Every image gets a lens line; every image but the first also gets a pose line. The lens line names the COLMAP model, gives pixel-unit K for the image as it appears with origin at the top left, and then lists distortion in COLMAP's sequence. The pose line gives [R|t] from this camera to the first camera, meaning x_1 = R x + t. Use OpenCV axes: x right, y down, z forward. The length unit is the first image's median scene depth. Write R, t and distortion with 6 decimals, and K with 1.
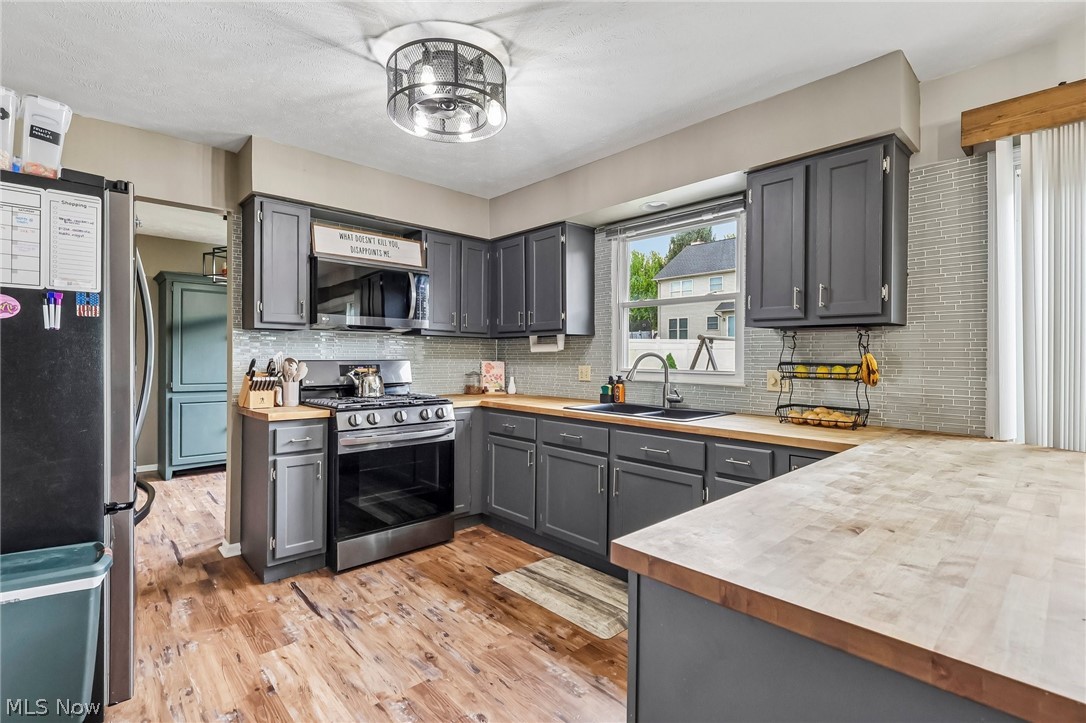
lens RADIAL K [[509.4, 0, 535.2], [0, 509.4, 357.5], [0, 0, 1]] dist [0.010125, 0.000015]
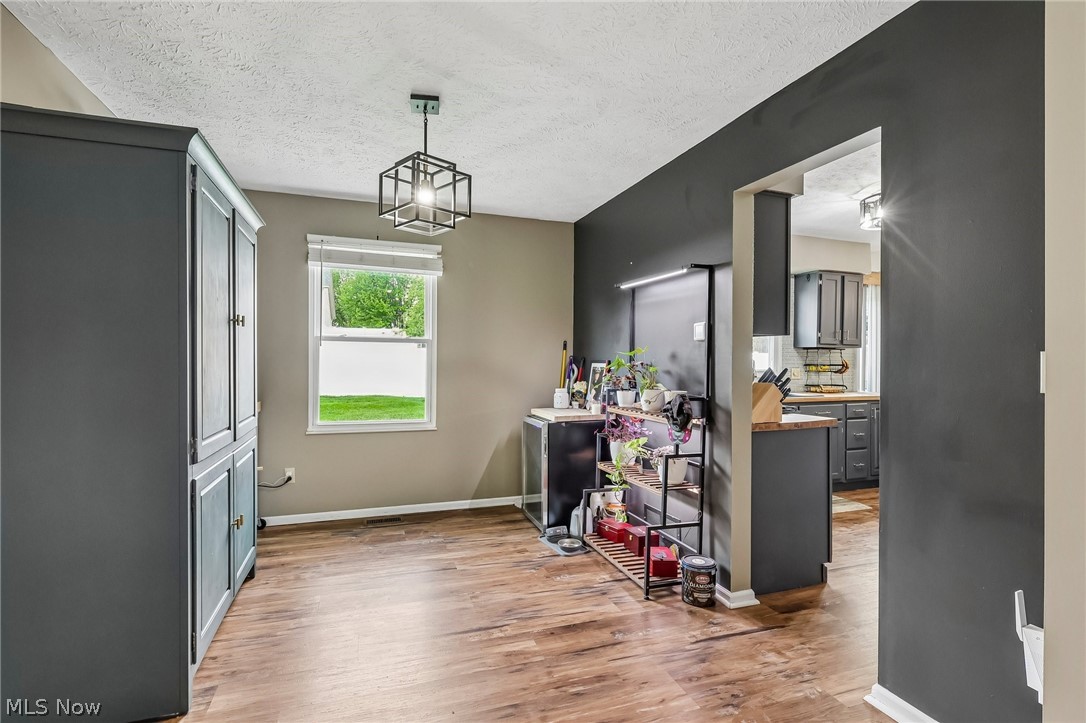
lens RADIAL K [[509.4, 0, 541.3], [0, 509.4, 367.2], [0, 0, 1]] dist [0.010125, 0.000015]
pose [[0.385219, -0.022538, 0.922550, -1.954167], [0.000879, 0.999710, 0.024056, -0.032336], [-0.922825, -0.008456, 0.385127, 1.293457]]
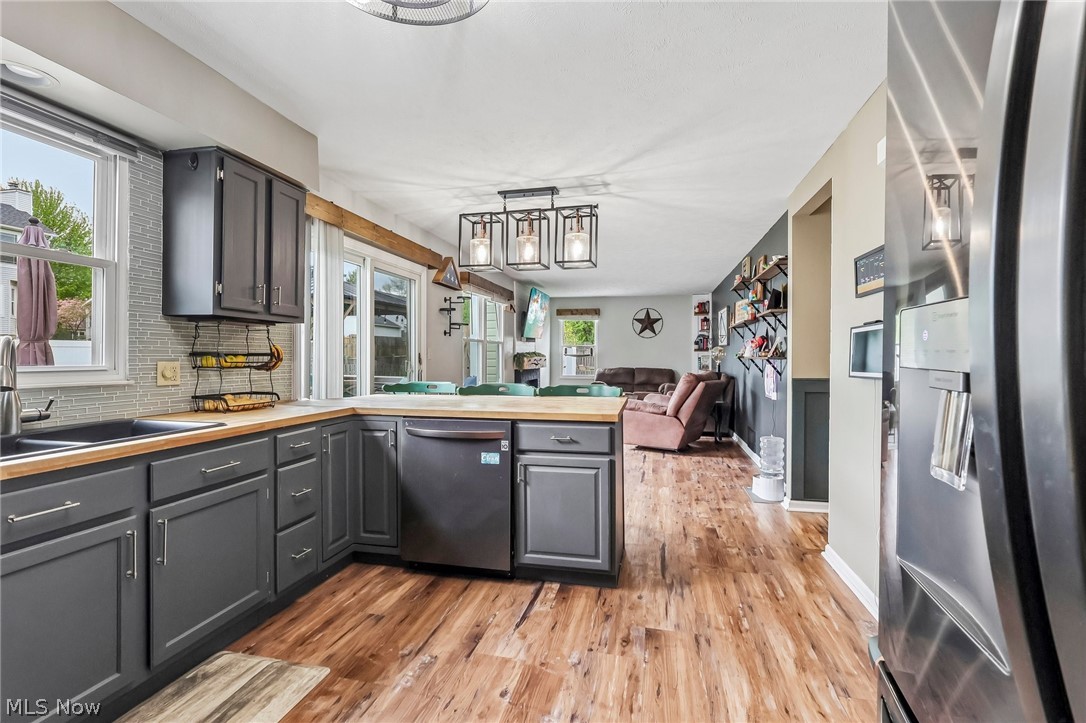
lens RADIAL K [[509.4, 0, 541.0], [0, 509.4, 356.9], [0, 0, 1]] dist [0.010125, 0.000015]
pose [[-0.571216, -0.016934, 0.820625, -0.716341], [-0.013515, 0.999846, 0.011225, -0.002839], [-0.820688, -0.004679, -0.571357, 1.101662]]
